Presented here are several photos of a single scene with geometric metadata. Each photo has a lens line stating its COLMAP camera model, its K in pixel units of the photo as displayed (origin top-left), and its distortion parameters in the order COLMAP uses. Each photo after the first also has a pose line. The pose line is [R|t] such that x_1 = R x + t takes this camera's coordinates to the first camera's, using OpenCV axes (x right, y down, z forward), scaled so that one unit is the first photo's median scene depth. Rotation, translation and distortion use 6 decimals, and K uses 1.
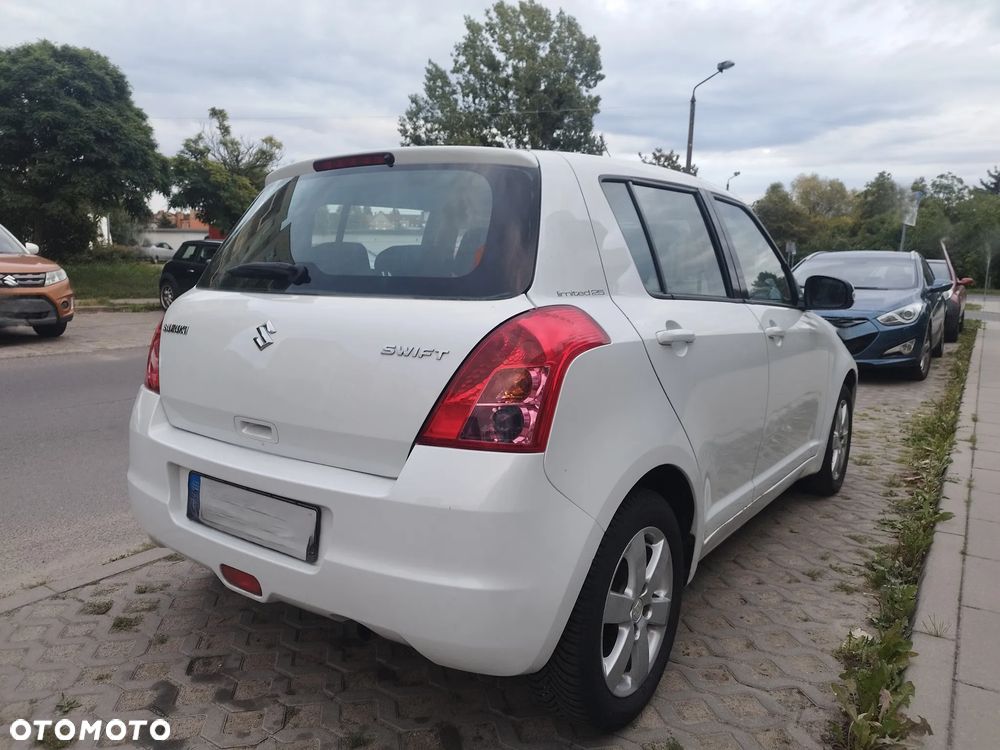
lens RADIAL K [[726.3, 0, 497.7], [0, 726.3, 377.1], [0, 0, 1]] dist [0.011775, -0.010636]
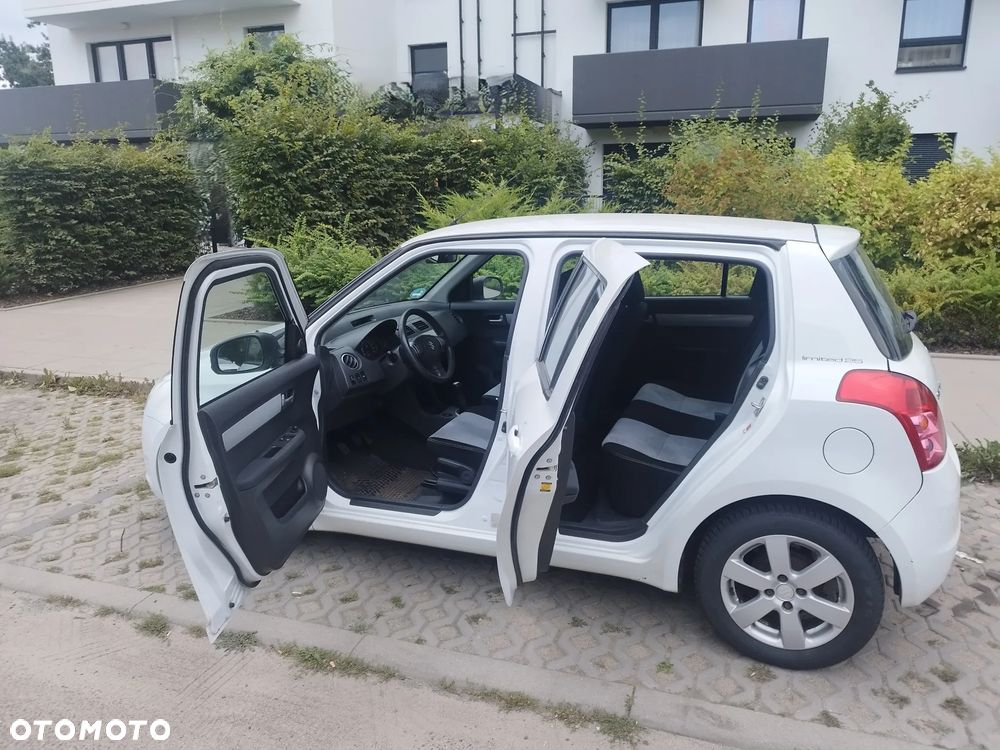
lens RADIAL K [[719.2, 0, 499.5], [0, 719.2, 377.9], [0, 0, 1]] dist [0.019773, -0.020365]
pose [[-0.257553, -0.254632, 0.932110, -0.304222], [0.153831, 0.941545, 0.299715, -0.123096], [-0.953940, 0.220580, -0.203328, 0.434938]]
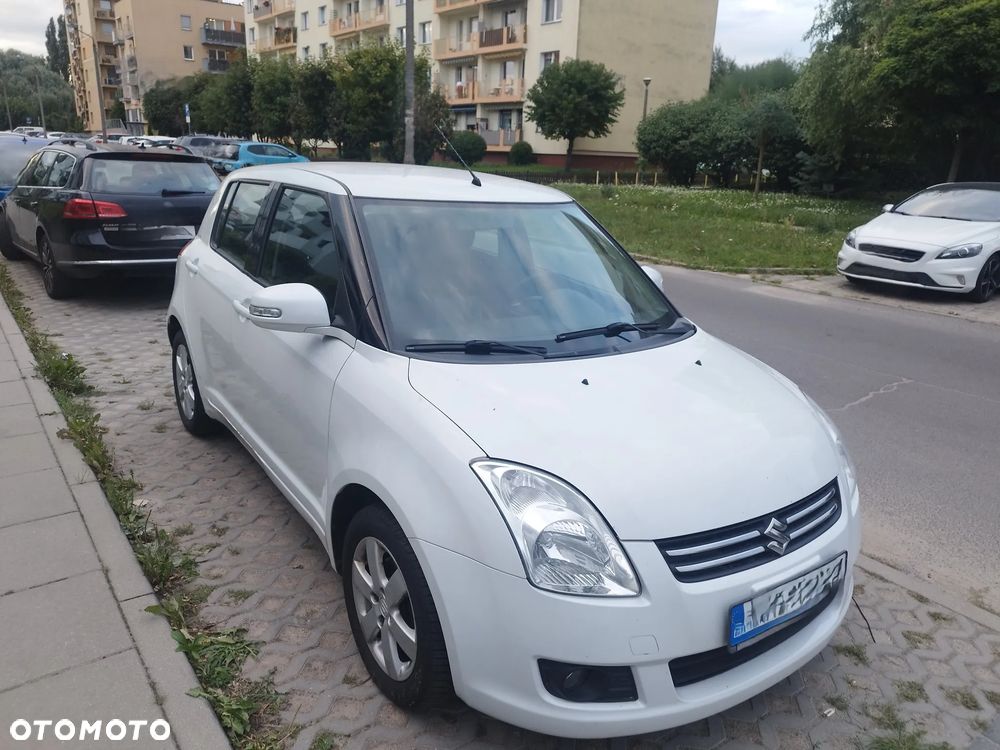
lens RADIAL K [[719.2, 0, 500.9], [0, 719.2, 377.5], [0, 0, 1]] dist [0.012954, -0.010210]
pose [[-0.323157, 0.243453, -0.914495, 0.368991], [-0.194987, 0.928480, 0.316079, -0.111531], [0.926040, 0.280457, -0.252574, 0.477537]]
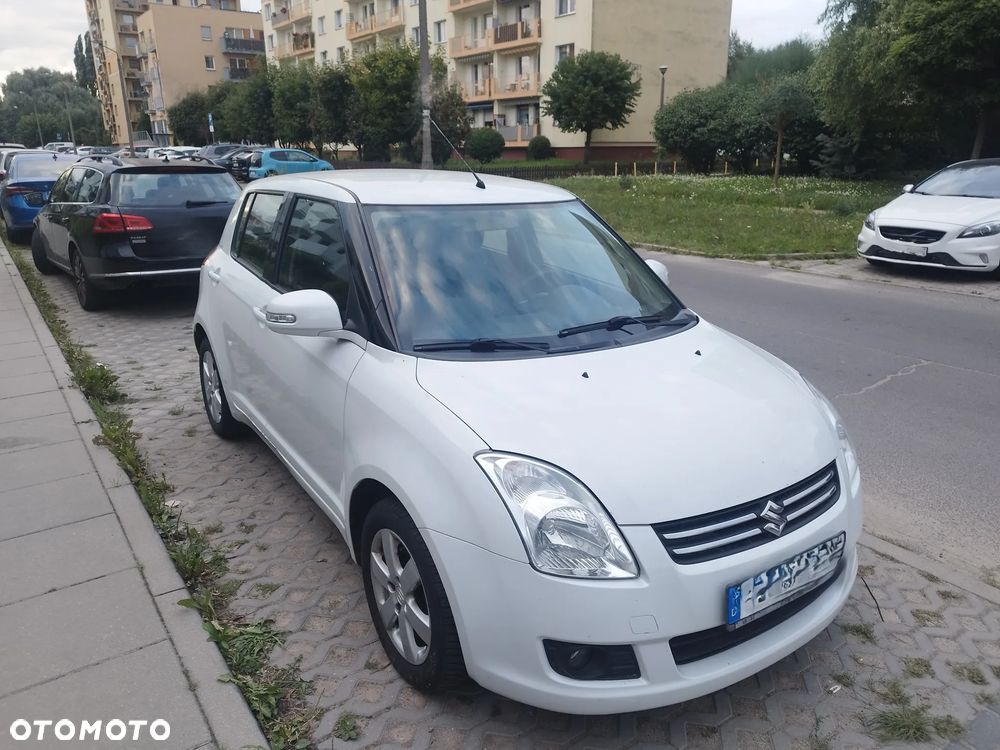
lens RADIAL K [[715.0, 0, 501.6], [0, 715.0, 376.4], [0, 0, 1]] dist [0.022492, -0.020134]
pose [[-0.348060, 0.259904, -0.900724, 0.374464], [-0.152872, 0.932205, 0.328061, -0.116238], [0.924924, 0.251880, -0.284731, 0.486844]]
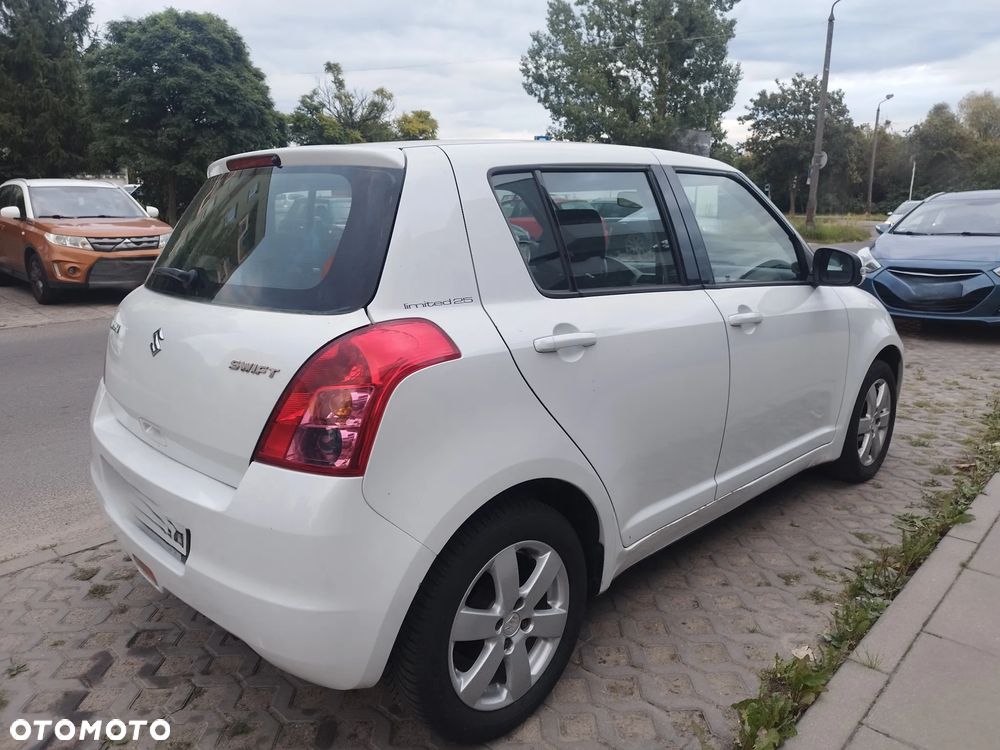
lens RADIAL K [[722.7, 0, 501.8], [0, 722.7, 376.0], [0, 0, 1]] dist [0.011940, -0.010712]
pose [[0.984831, 0.012377, -0.173075, 0.067661], [0.001148, 0.996966, 0.077830, -0.017463], [0.173513, -0.076848, 0.981829, 0.013545]]
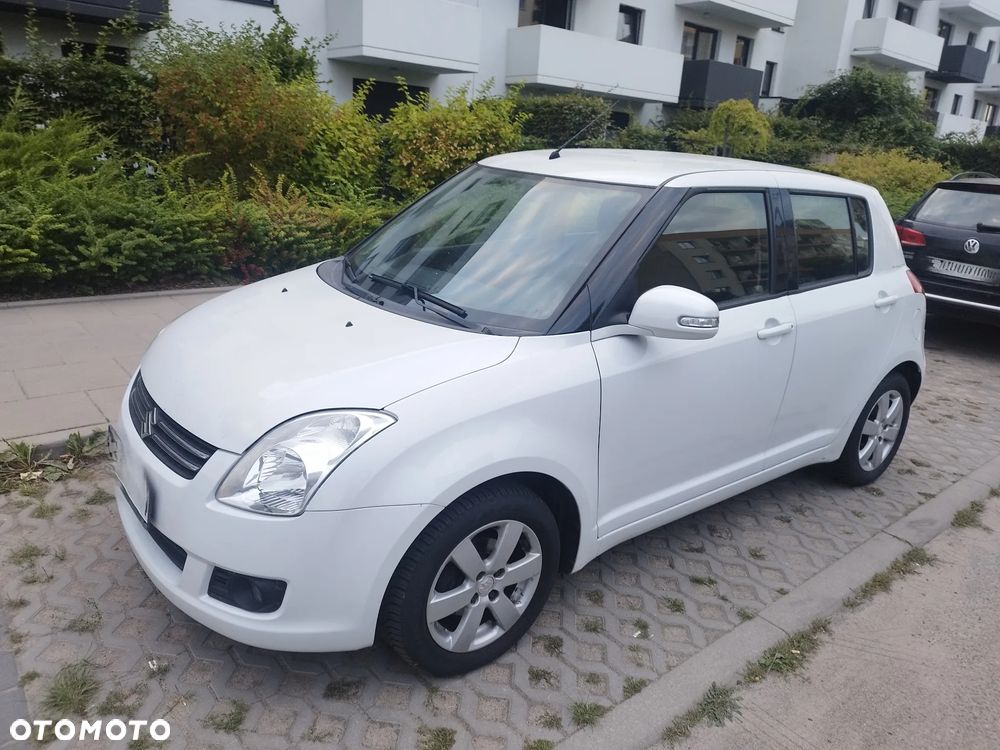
lens RADIAL K [[722.7, 0, 501.8], [0, 722.7, 376.0], [0, 0, 1]] dist [0.011940, -0.010712]
pose [[-0.956117, -0.168827, 0.239452, -0.000707], [-0.045526, 0.892968, 0.447811, -0.142719], [-0.289426, 0.417259, -0.861468, 0.675138]]
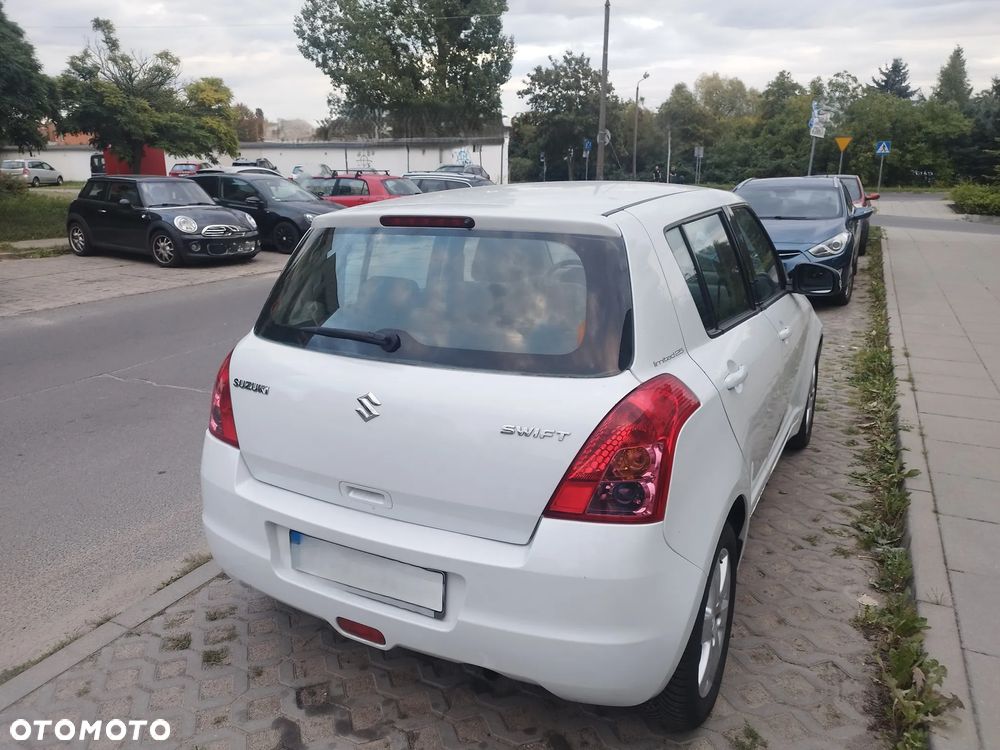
lens RADIAL K [[719.2, 0, 499.5], [0, 719.2, 377.9], [0, 0, 1]] dist [0.019773, -0.020365]
pose [[0.991493, -0.061180, 0.114882, -0.049187], [0.045919, 0.990308, 0.131079, -0.044420], [-0.121788, -0.124689, 0.984693, -0.006428]]
